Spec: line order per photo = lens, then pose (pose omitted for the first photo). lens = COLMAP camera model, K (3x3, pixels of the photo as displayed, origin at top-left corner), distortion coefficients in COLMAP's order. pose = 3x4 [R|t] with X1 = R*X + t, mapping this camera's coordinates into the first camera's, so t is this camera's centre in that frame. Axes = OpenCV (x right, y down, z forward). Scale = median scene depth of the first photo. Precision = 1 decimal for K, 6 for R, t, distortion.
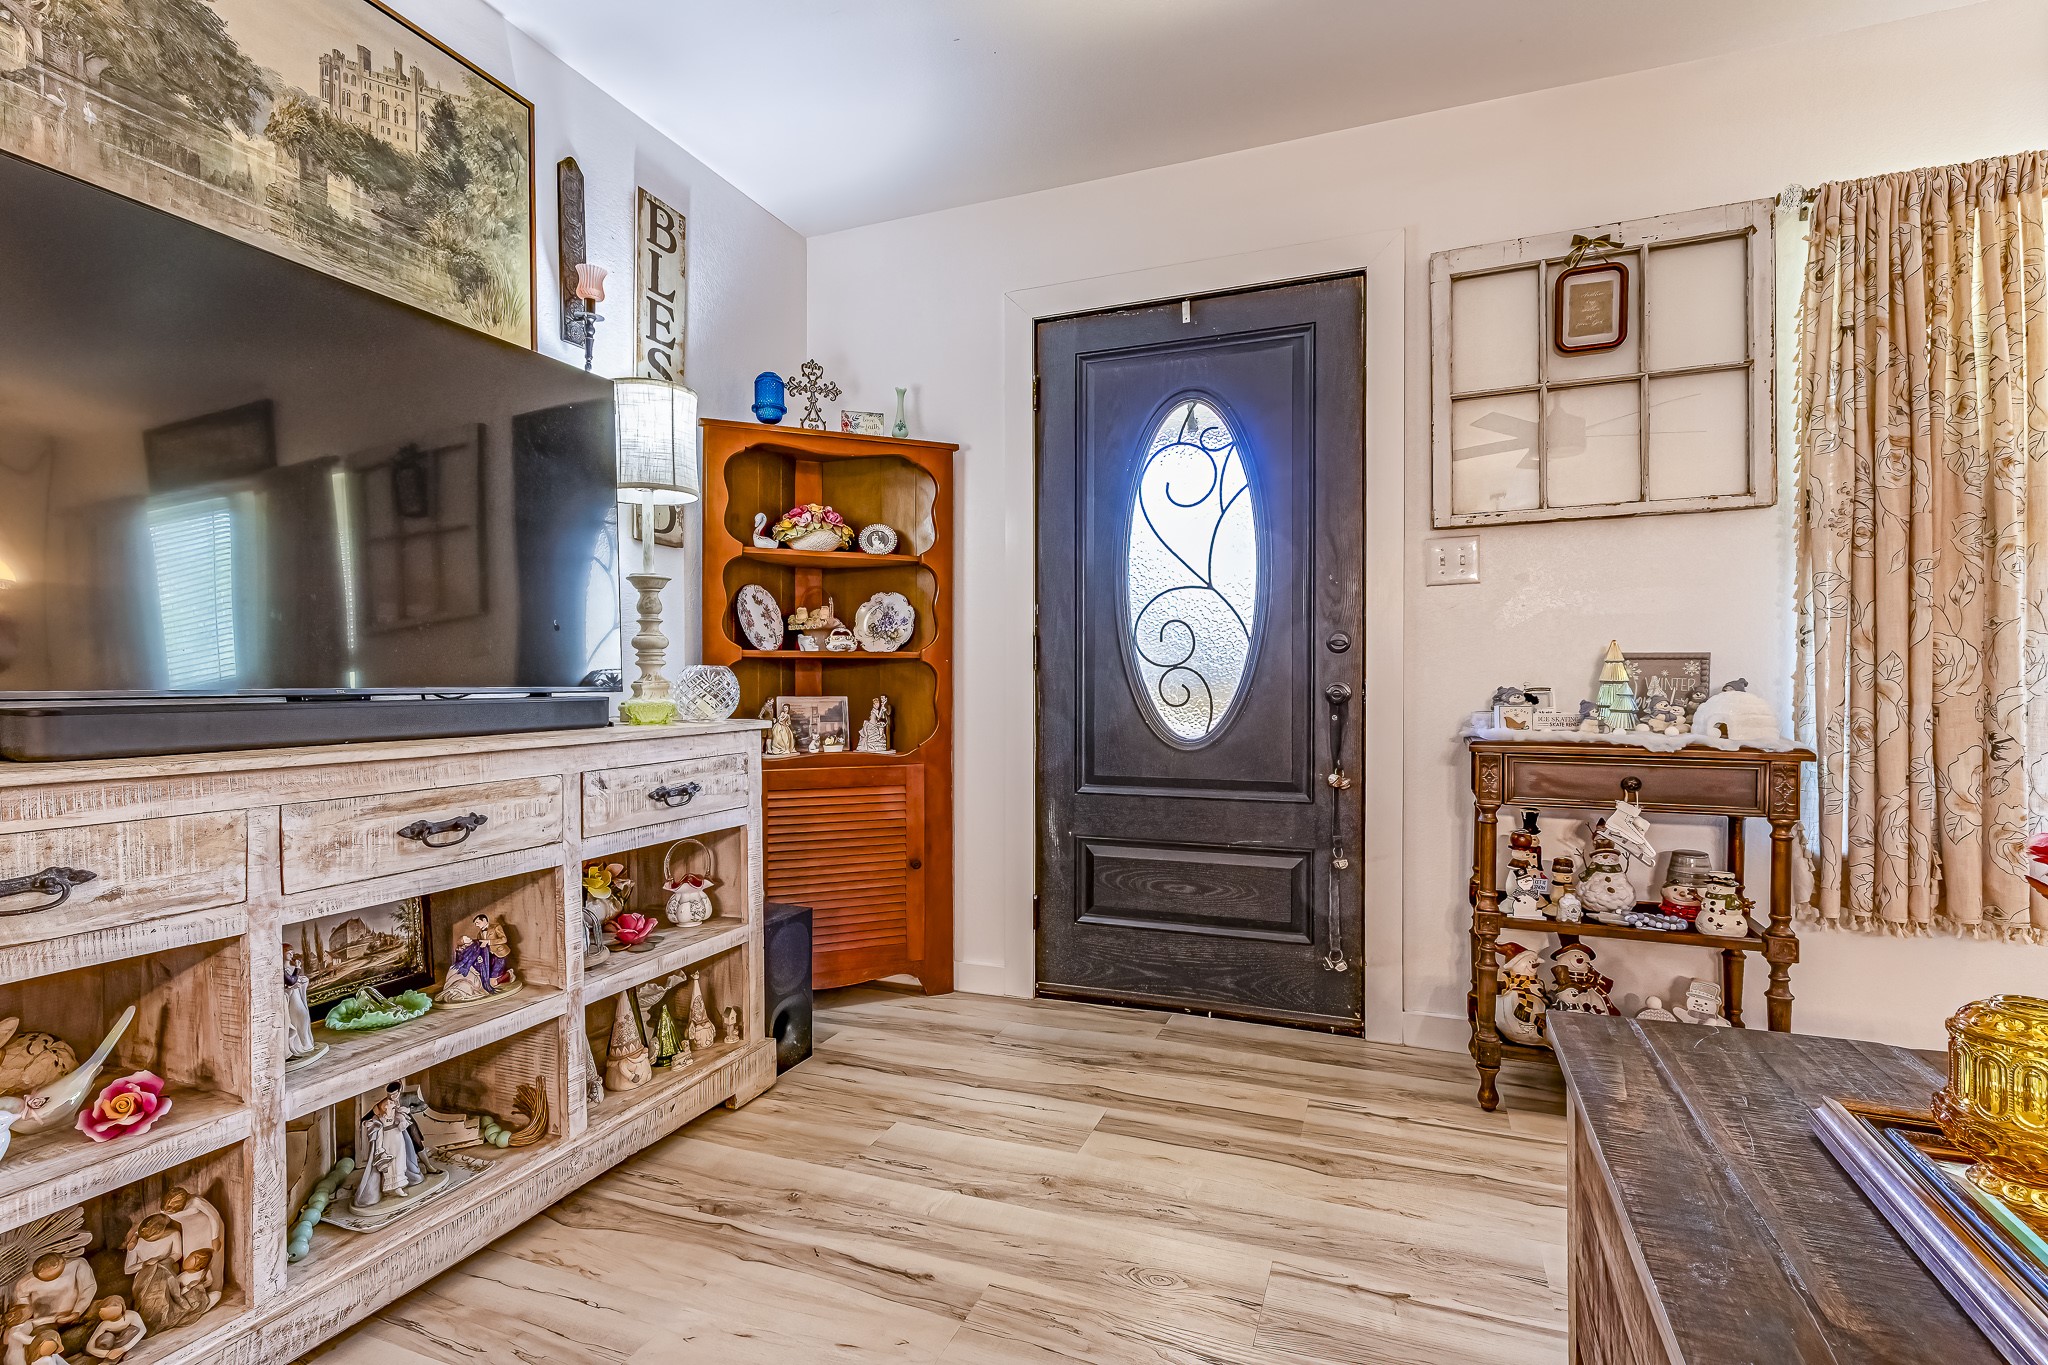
lens RADIAL K [[947.5, 0, 1023.1], [0, 947.5, 686.9], [0, 0, 1]] dist [0.002375, -0.000828]
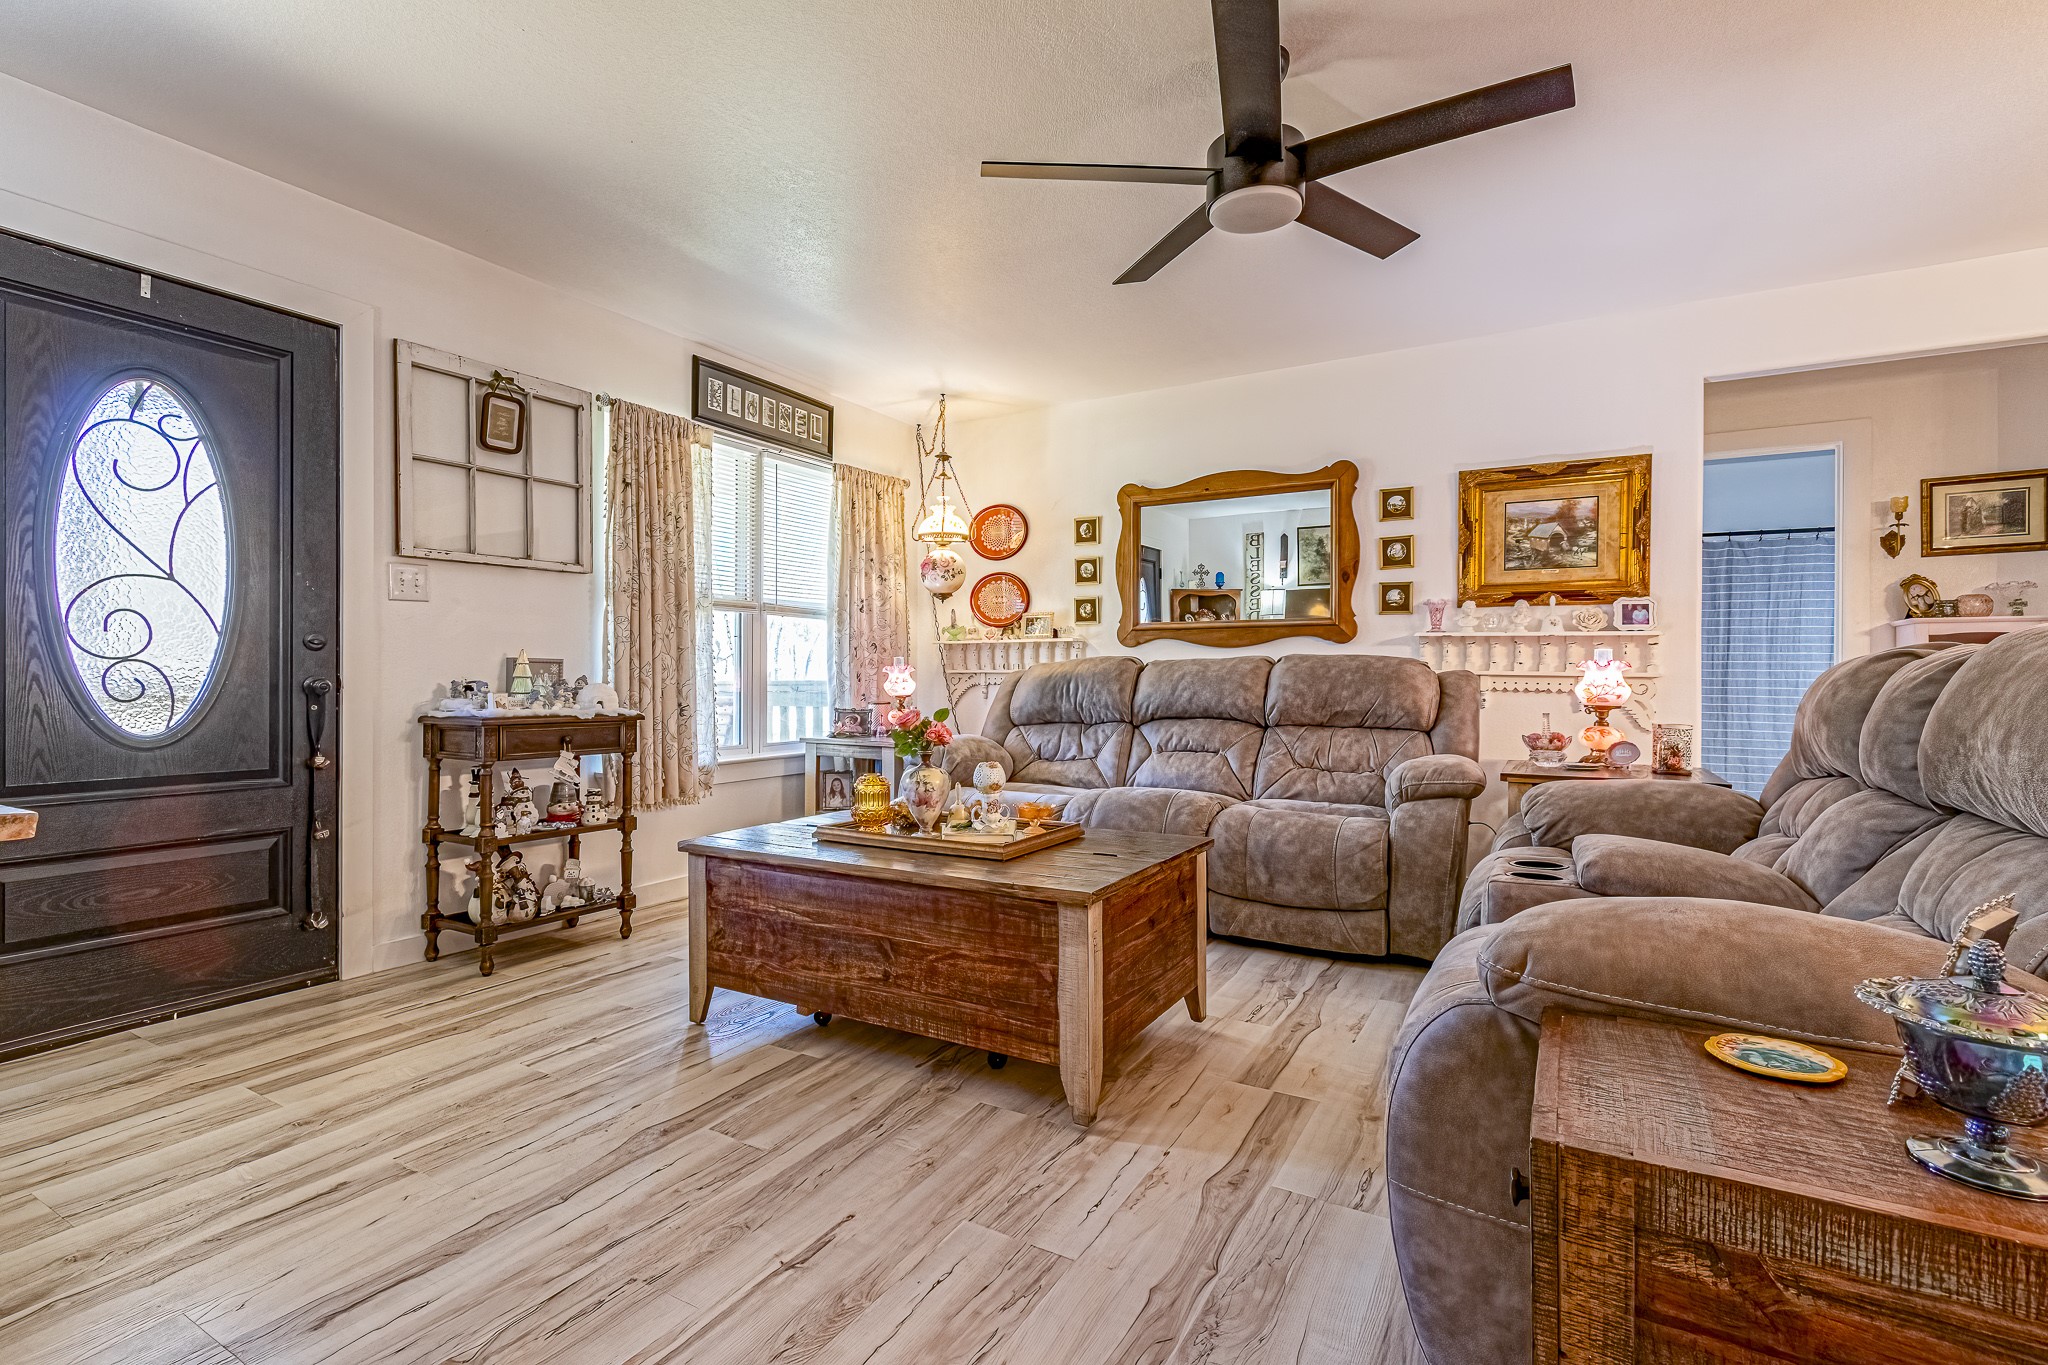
lens RADIAL K [[931.1, 0, 990.4], [0, 931.1, 685.1], [0, 0, 1]] dist [-0.027022, -0.000331]
pose [[0.162101, -0.003402, 0.986768, -0.706963], [0.004428, 0.999986, 0.002720, 0.007215], [-0.986764, 0.003929, 0.162114, 0.022498]]
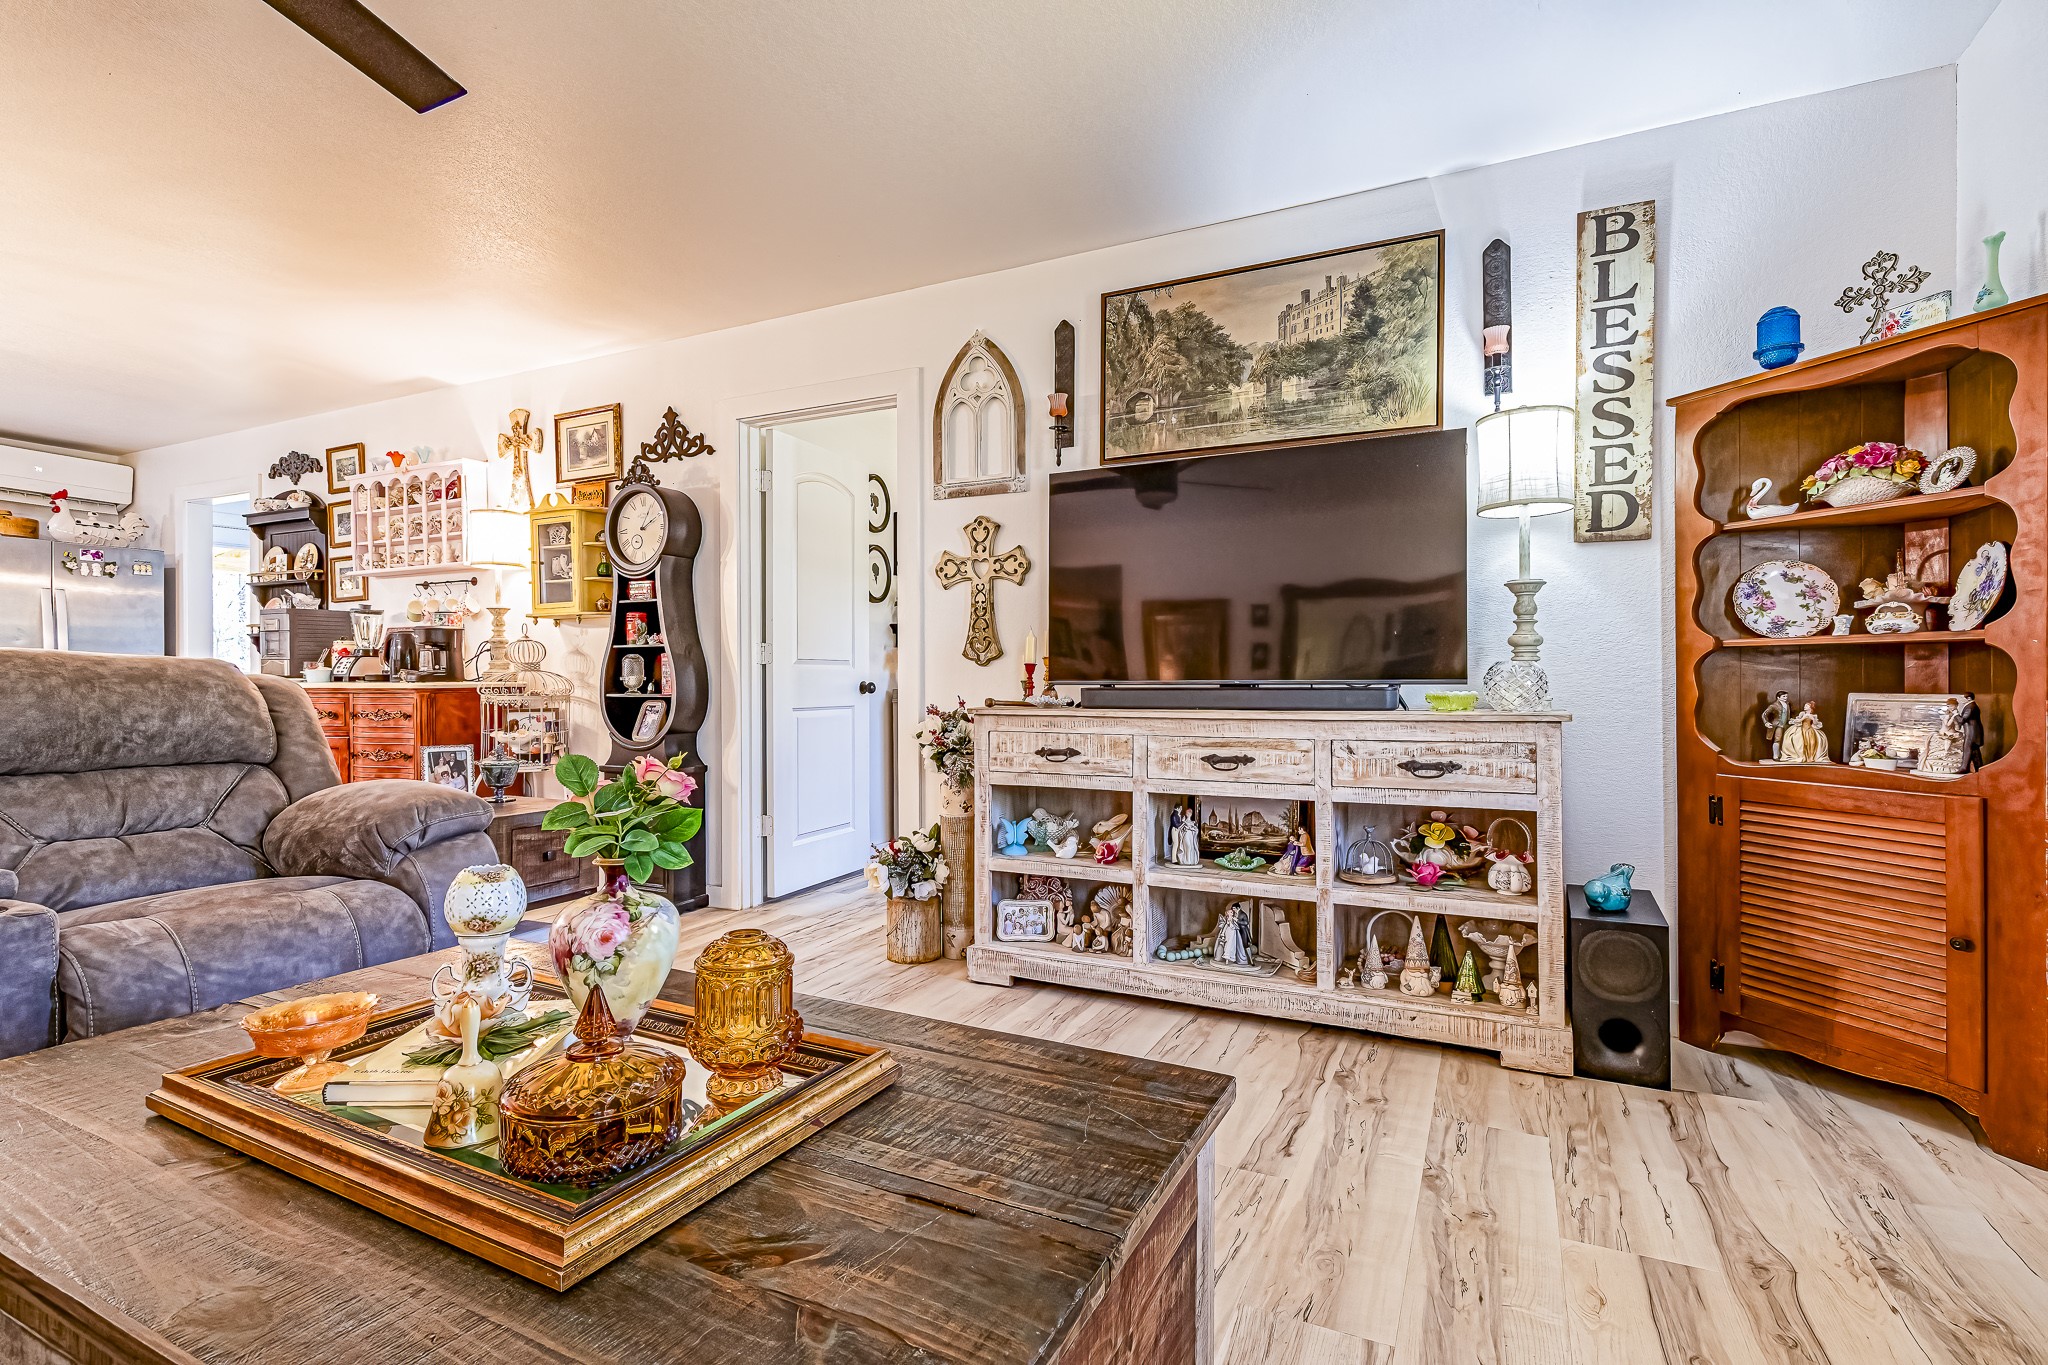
lens RADIAL K [[966.1, 0, 1046.4], [0, 966.1, 678.4], [0, 0, 1]] dist [-0.003928, -0.000788]
pose [[-0.043767, 0.003159, -0.999037, 0.777475], [-0.000299, 0.999995, 0.003175, -0.005553], [0.999042, 0.000438, -0.043766, 0.487618]]
